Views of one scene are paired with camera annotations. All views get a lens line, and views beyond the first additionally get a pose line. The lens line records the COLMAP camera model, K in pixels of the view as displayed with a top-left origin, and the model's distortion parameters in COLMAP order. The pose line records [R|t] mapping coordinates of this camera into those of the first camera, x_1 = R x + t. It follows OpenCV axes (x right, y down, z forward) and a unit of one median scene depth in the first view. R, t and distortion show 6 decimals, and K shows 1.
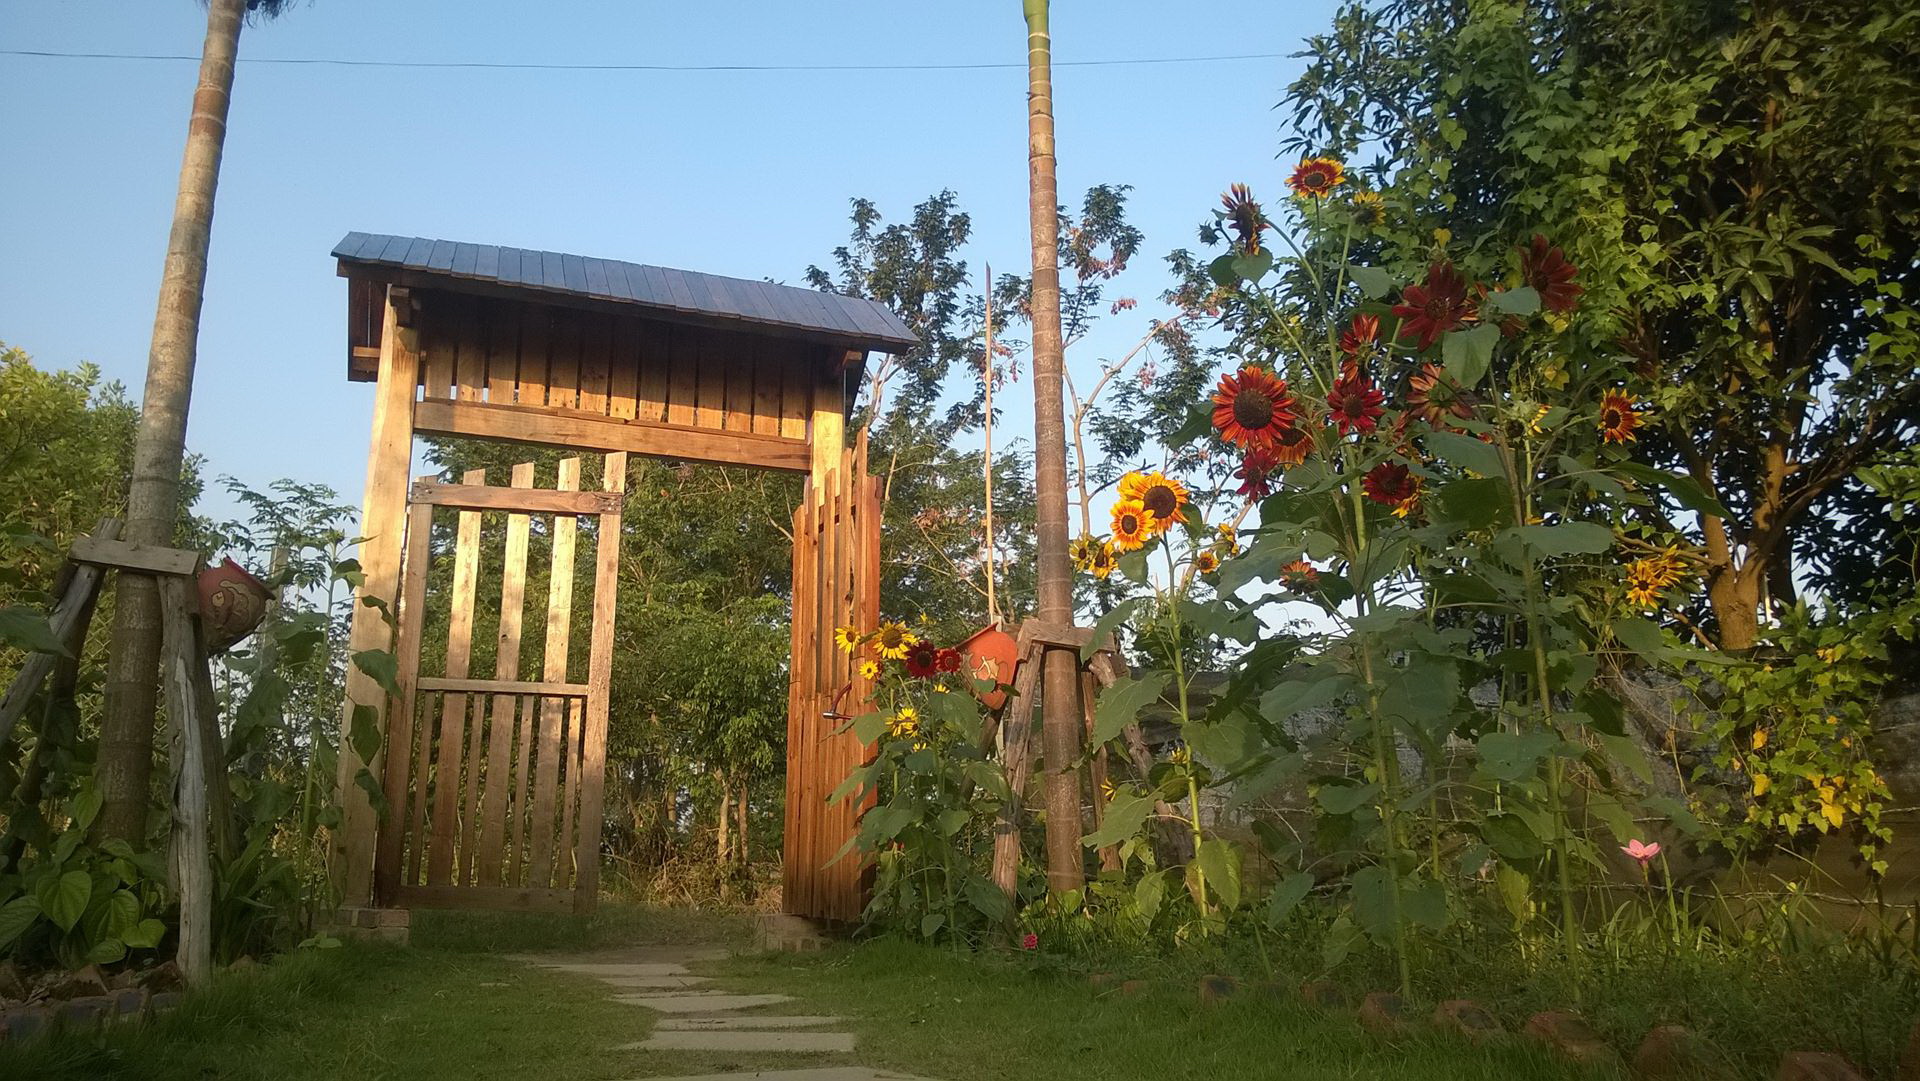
lens RADIAL K [[1494.9, 0, 962.8], [0, 1494.9, 544.8], [0, 0, 1]] dist [0.003177, -0.025718]
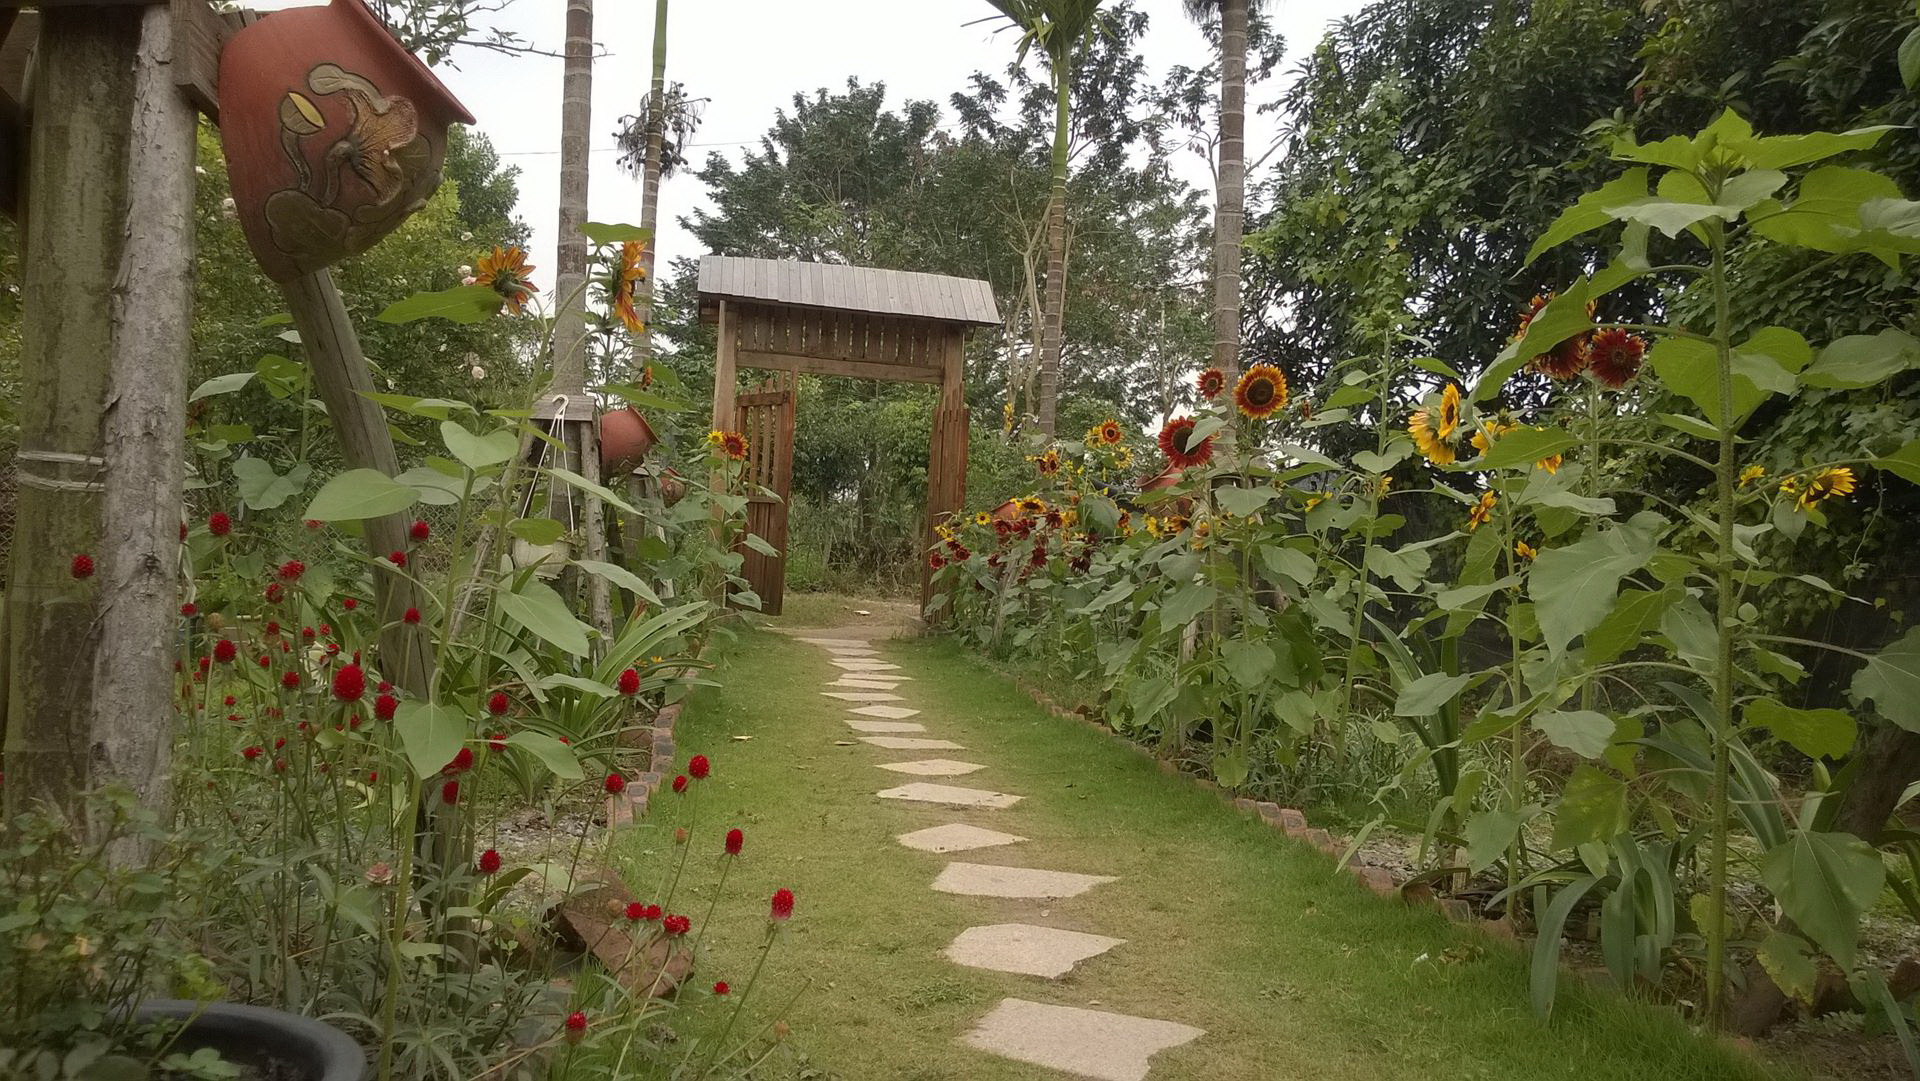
lens RADIAL K [[1494.9, 0, 973.5], [0, 1494.9, 553.8], [0, 0, 1]] dist [0.003177, -0.025718]
pose [[0.987420, 0.057790, -0.147178, 0.067053], [-0.020973, 0.970460, 0.240351, -0.089287], [0.156720, -0.234240, 0.959464, -0.247093]]
